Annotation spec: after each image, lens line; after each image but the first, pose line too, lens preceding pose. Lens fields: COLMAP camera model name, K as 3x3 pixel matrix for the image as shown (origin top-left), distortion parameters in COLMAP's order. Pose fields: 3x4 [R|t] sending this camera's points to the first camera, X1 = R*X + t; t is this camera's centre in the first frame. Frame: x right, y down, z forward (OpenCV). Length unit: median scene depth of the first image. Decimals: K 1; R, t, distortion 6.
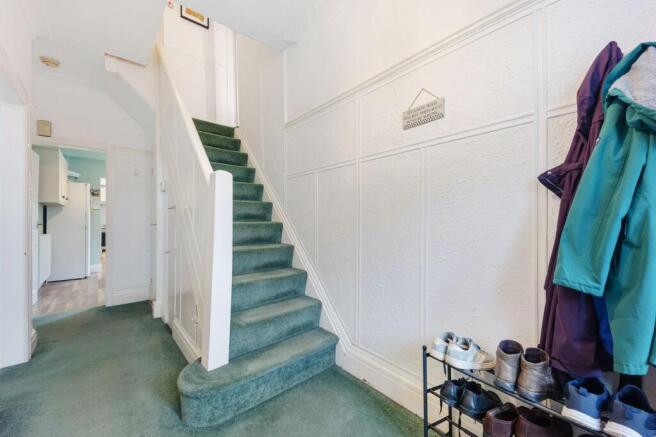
lens RADIAL K [[247.1, 0, 329.0], [0, 247.1, 222.6], [0, 0, 1]] dist [0.001785, 0.000282]
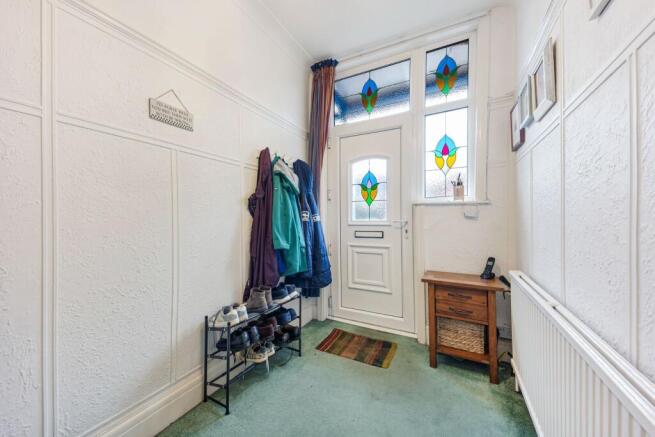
lens RADIAL K [[252.1, 0, 327.5], [0, 252.1, 218.5], [0, 0, 1]] dist [0.000893, -0.000061]
pose [[-0.387704, -0.001160, 0.921783, -0.843845], [0.010257, 0.999932, 0.005572, -0.025258], [-0.921727, 0.011615, -0.387665, 0.870190]]
